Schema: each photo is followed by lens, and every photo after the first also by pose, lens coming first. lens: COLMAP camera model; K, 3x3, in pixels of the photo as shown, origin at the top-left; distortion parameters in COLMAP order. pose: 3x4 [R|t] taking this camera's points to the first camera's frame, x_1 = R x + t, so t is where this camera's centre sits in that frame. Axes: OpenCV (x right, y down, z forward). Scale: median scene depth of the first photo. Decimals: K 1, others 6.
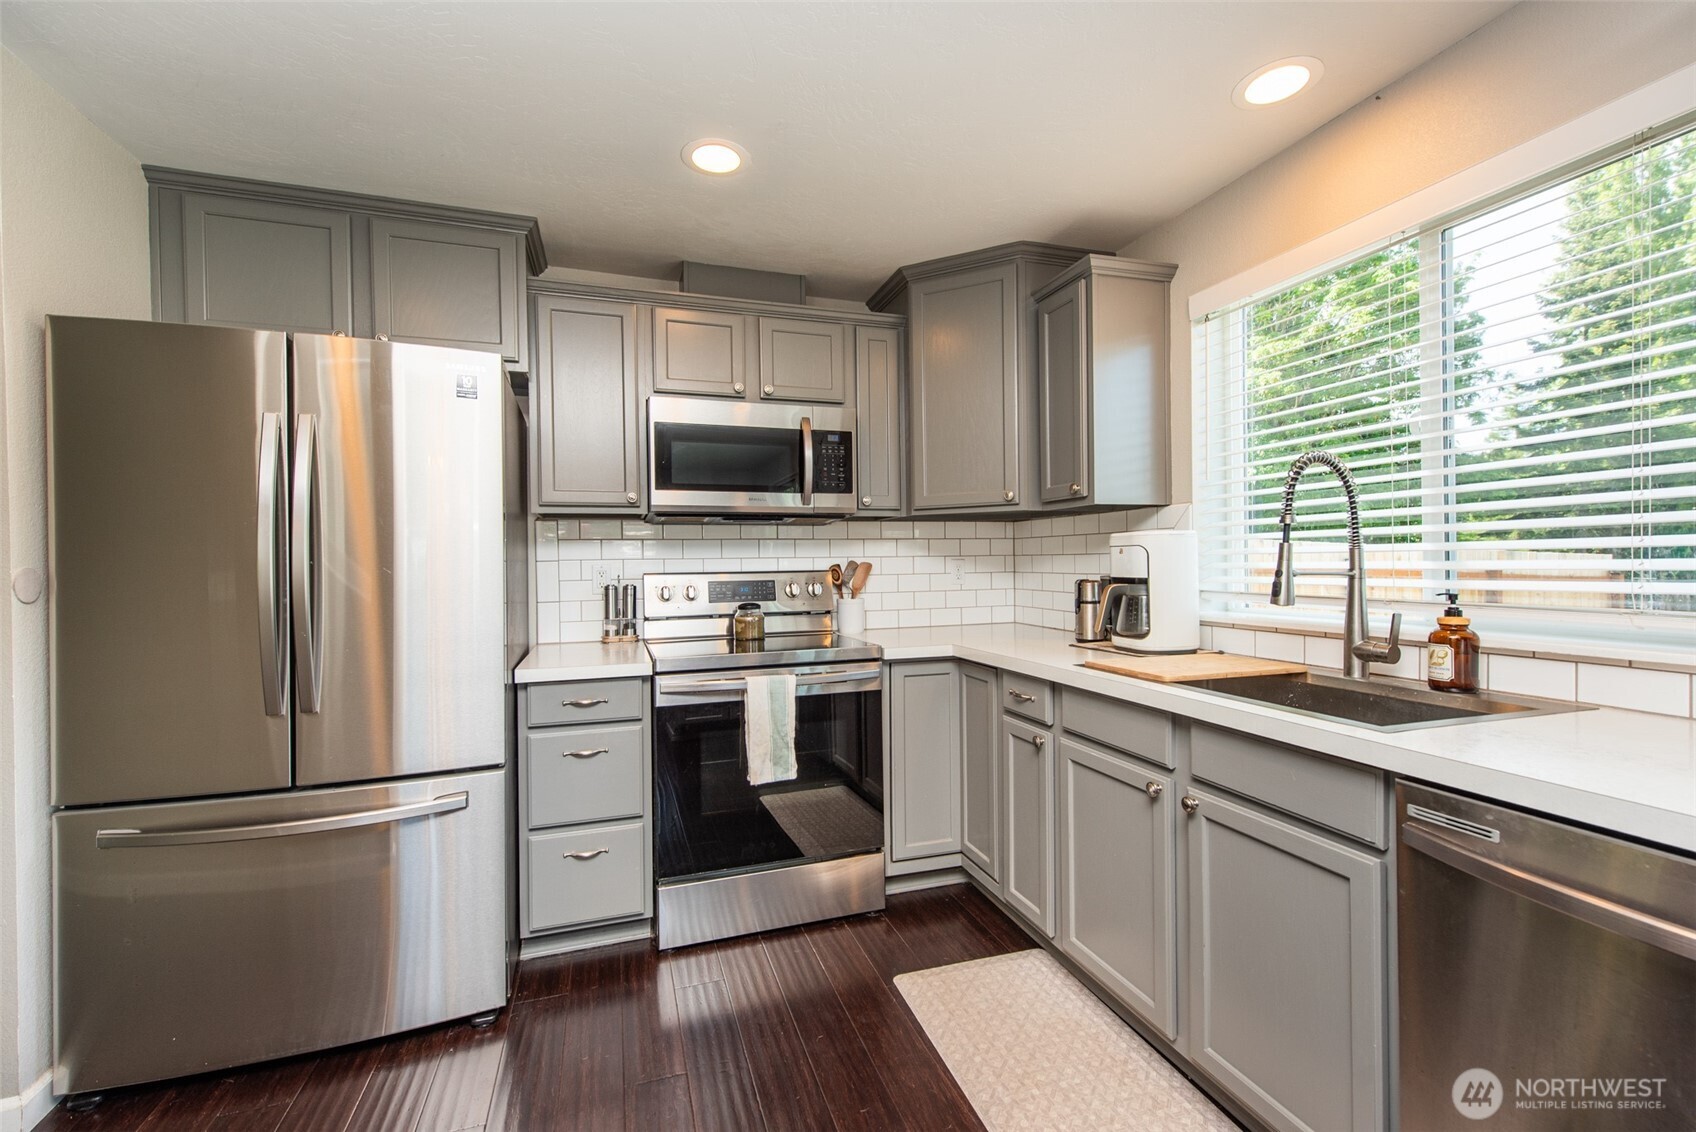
lens RADIAL K [[708.8, 0, 848.0], [0, 708.8, 566.0], [0, 0, 1]] dist [-0.000957, -0.000038]
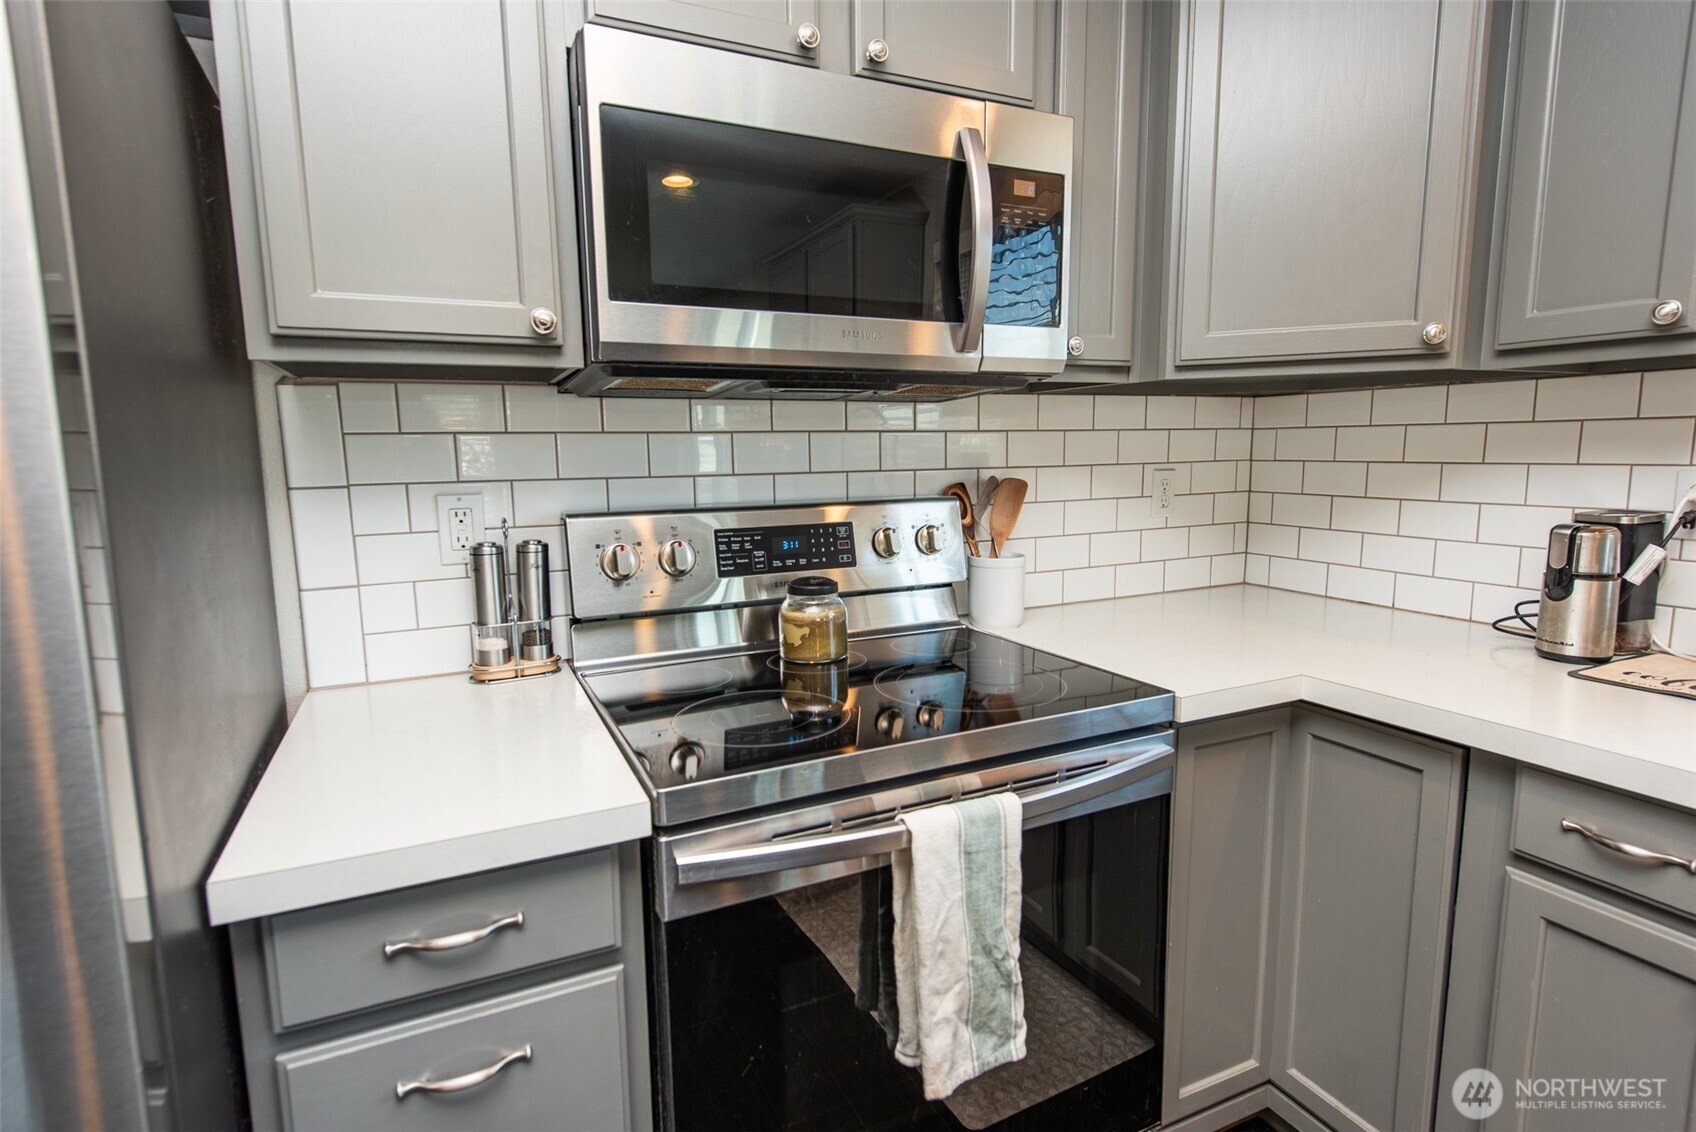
lens RADIAL K [[883.8, 0, 848.0], [0, 883.8, 566.0], [0, 0, 1]] dist [0.020113, -0.000246]
pose [[0.993610, -0.015347, 0.111818, -0.188363], [0.001176, 0.992066, 0.125714, -0.026353], [-0.112861, -0.124779, 0.985745, 0.476973]]
